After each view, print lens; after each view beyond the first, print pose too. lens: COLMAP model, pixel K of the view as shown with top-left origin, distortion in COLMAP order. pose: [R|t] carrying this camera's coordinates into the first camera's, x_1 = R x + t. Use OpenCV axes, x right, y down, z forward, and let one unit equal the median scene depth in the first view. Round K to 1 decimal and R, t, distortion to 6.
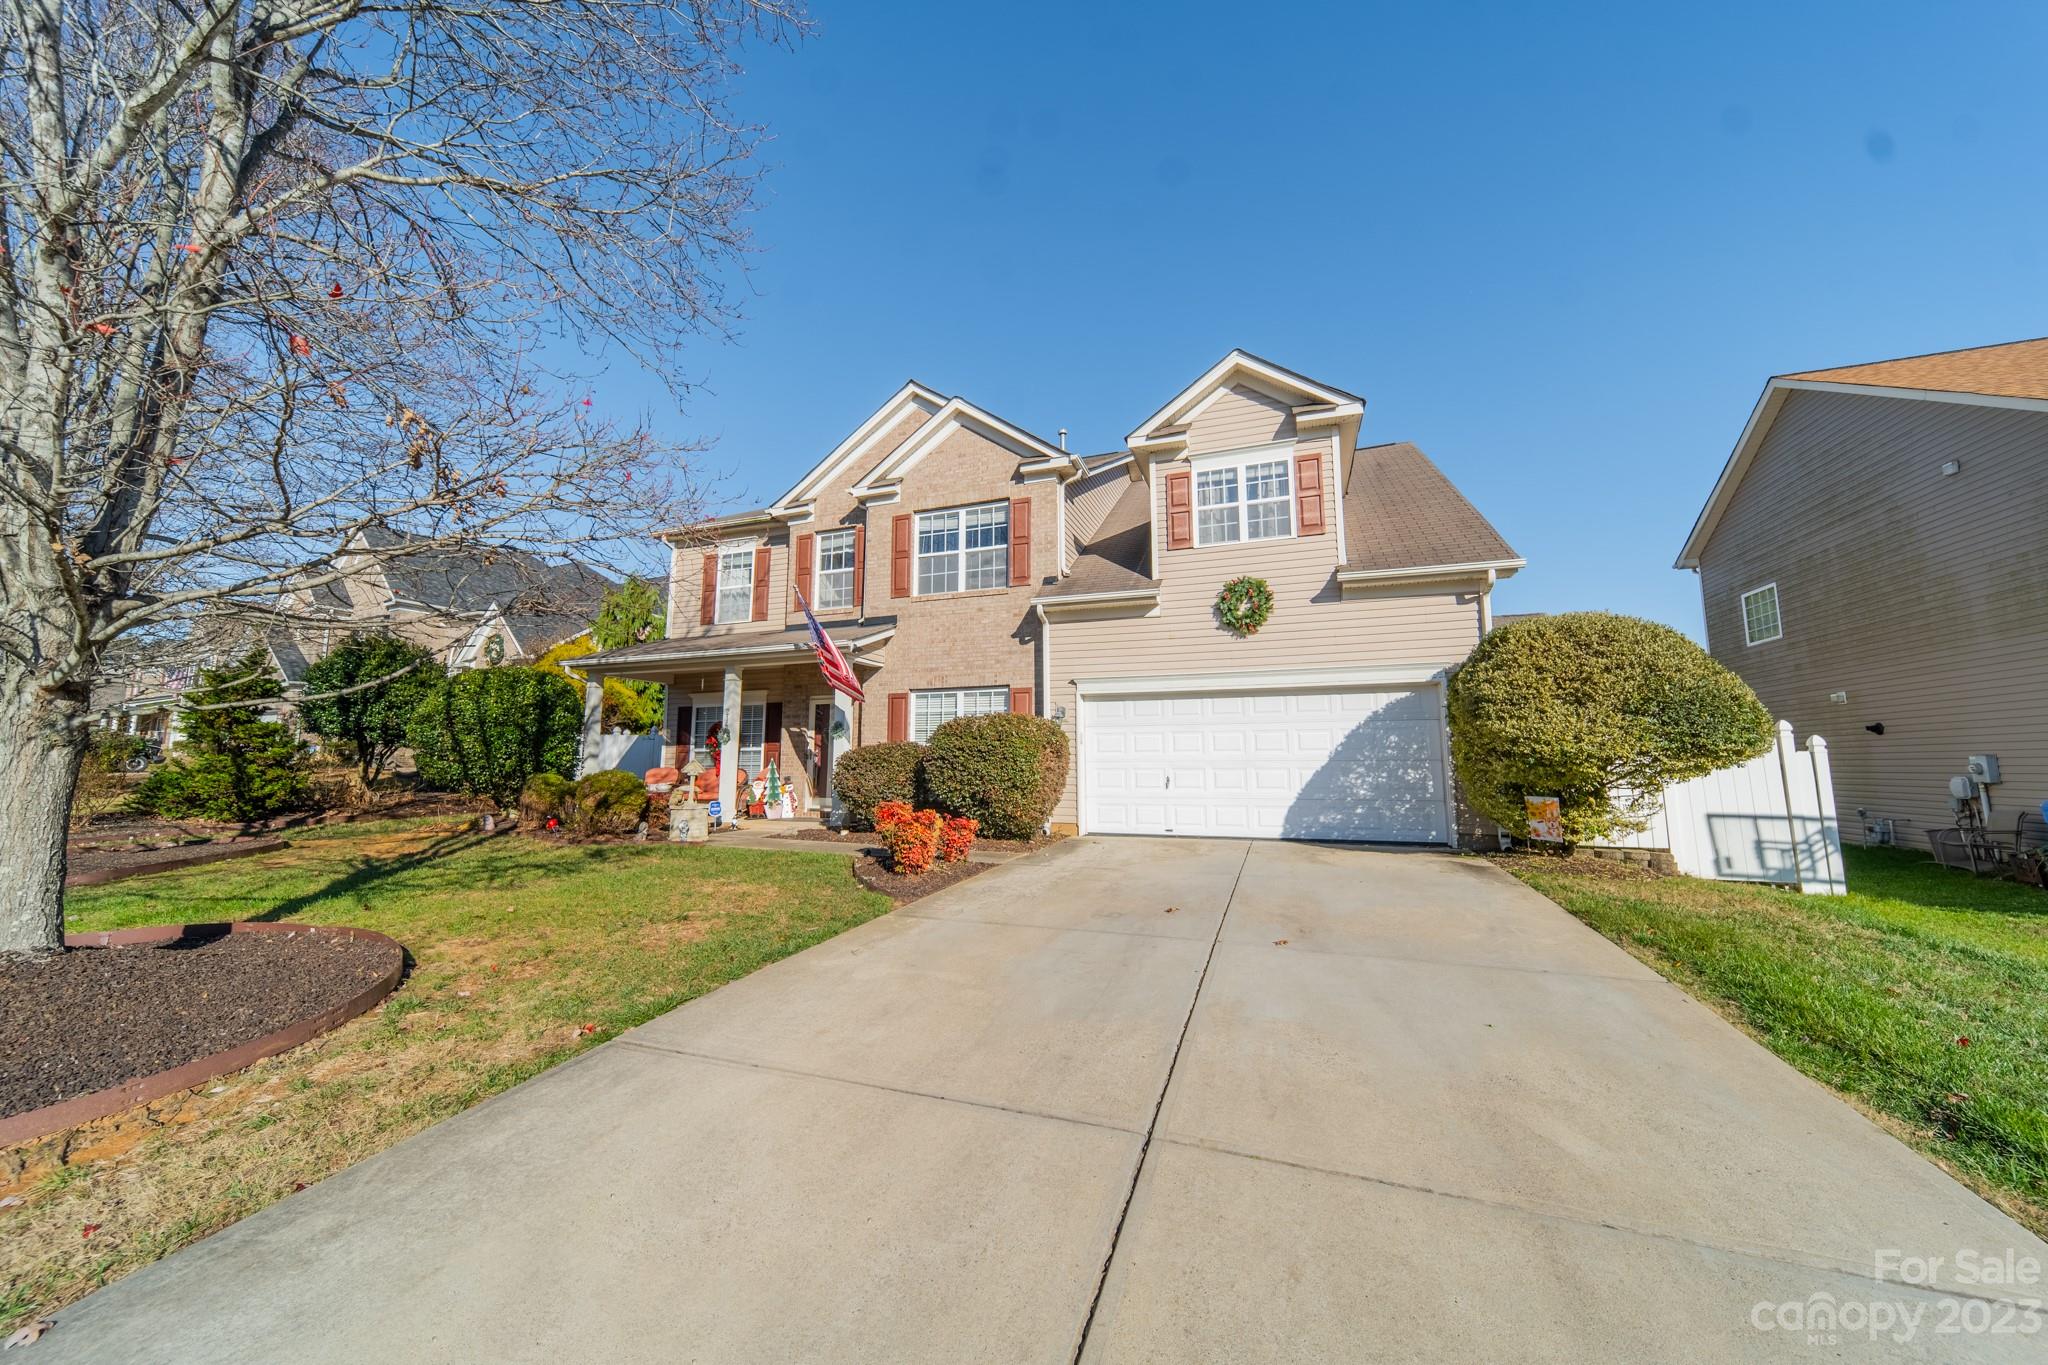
lens RADIAL K [[723.6, 0, 1030.9], [0, 723.6, 677.7], [0, 0, 1]] dist [0.004195, 0.000249]
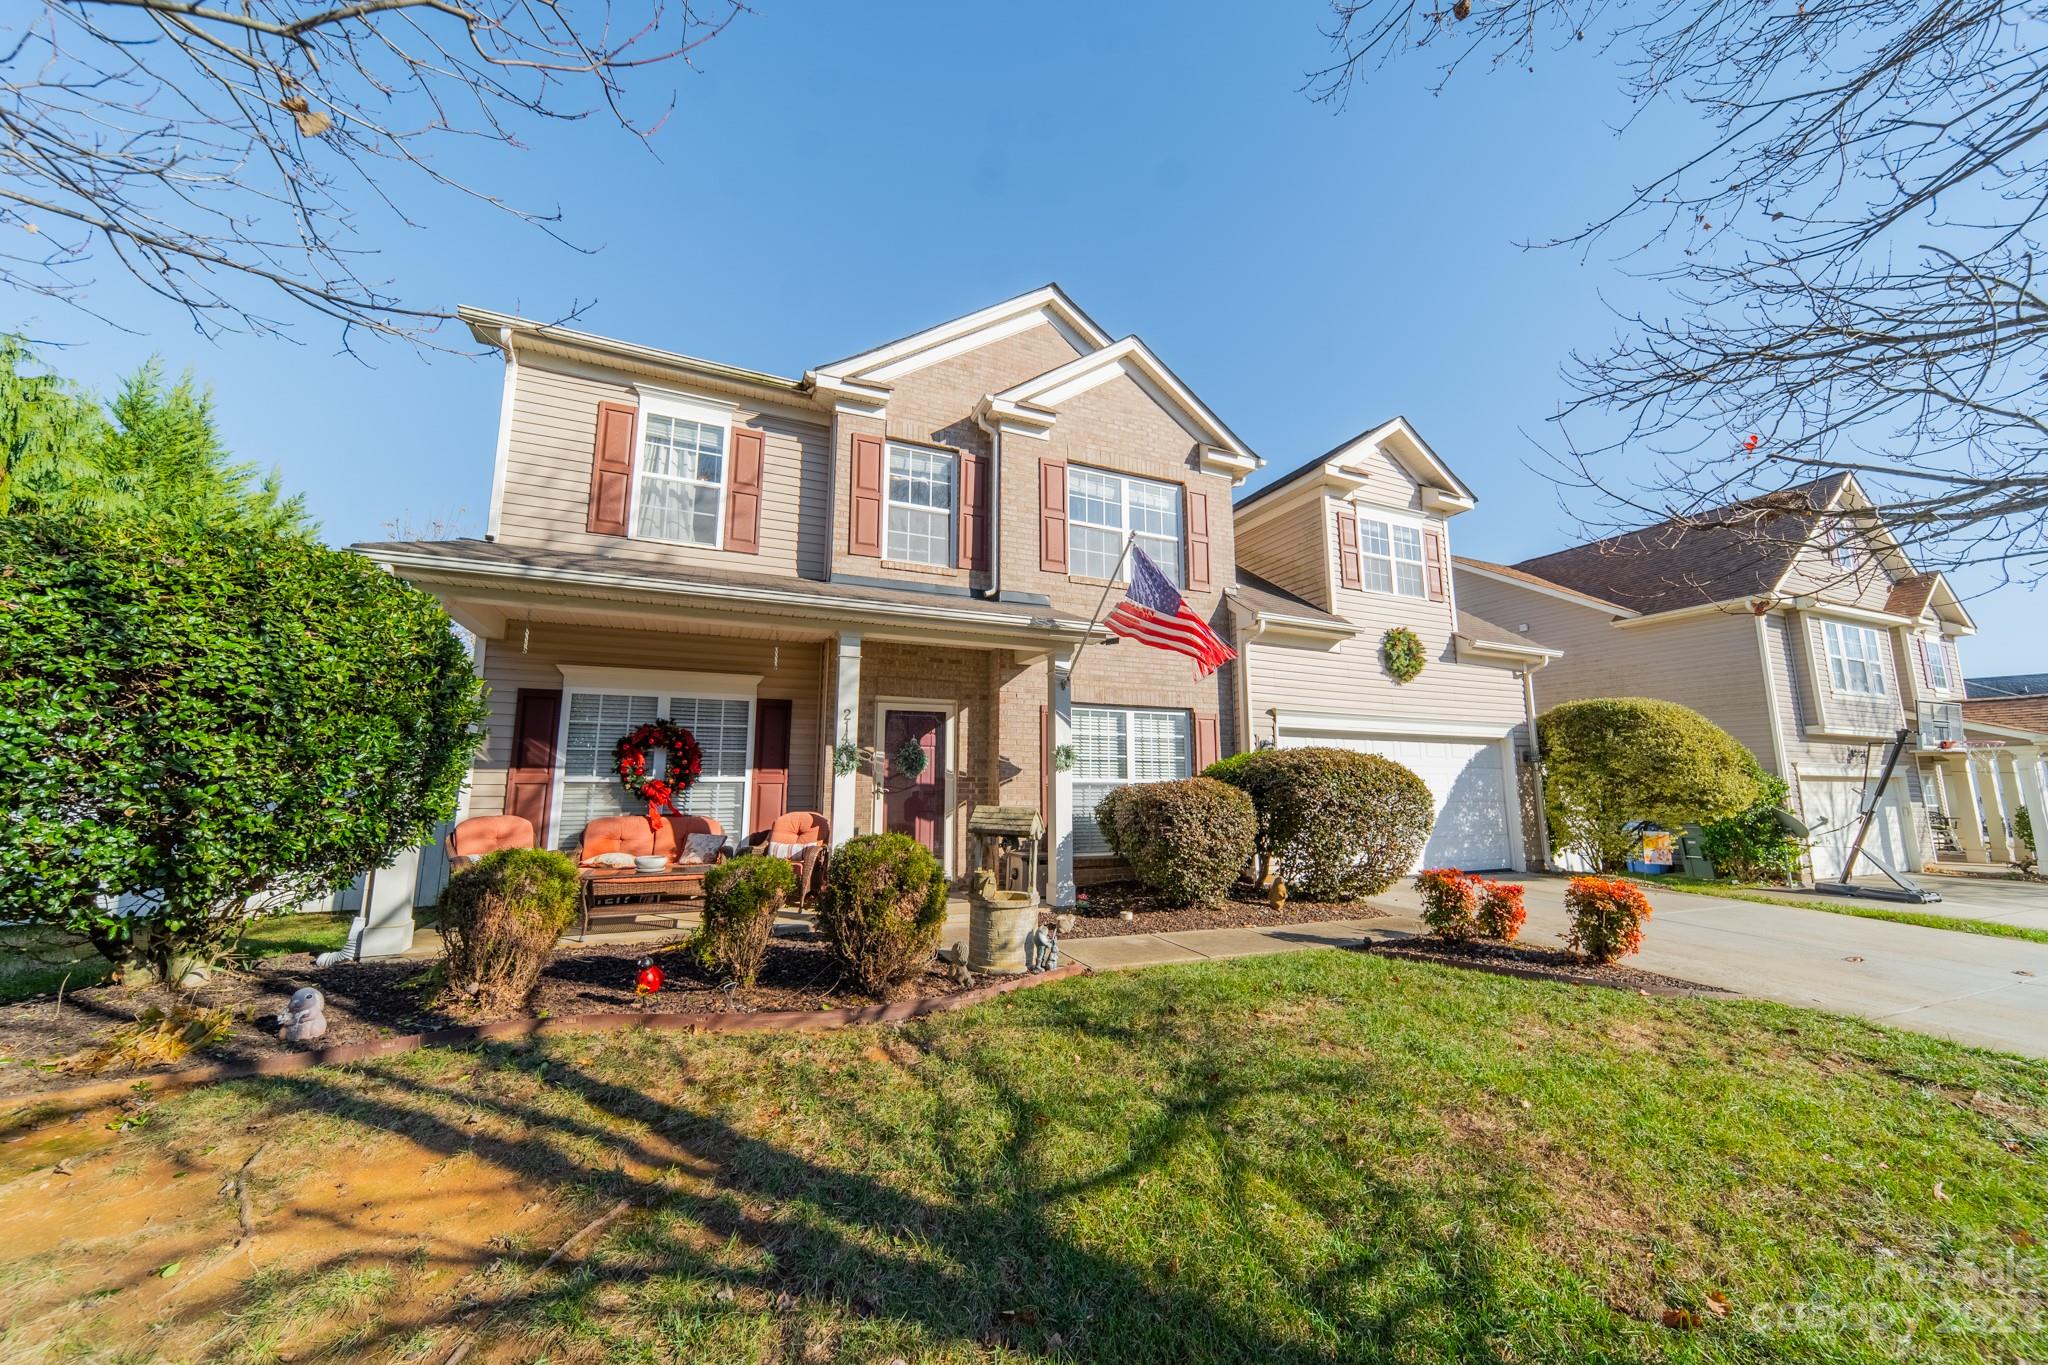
lens RADIAL K [[724.0, 0, 1025.6], [0, 724.0, 675.9], [0, 0, 1]] dist [0.005032, 0.000167]
pose [[0.723840, 0.109452, 0.681231, -0.705831], [-0.088159, 0.993916, -0.066017, 0.042583], [-0.684313, -0.012271, 0.729085, 0.516279]]
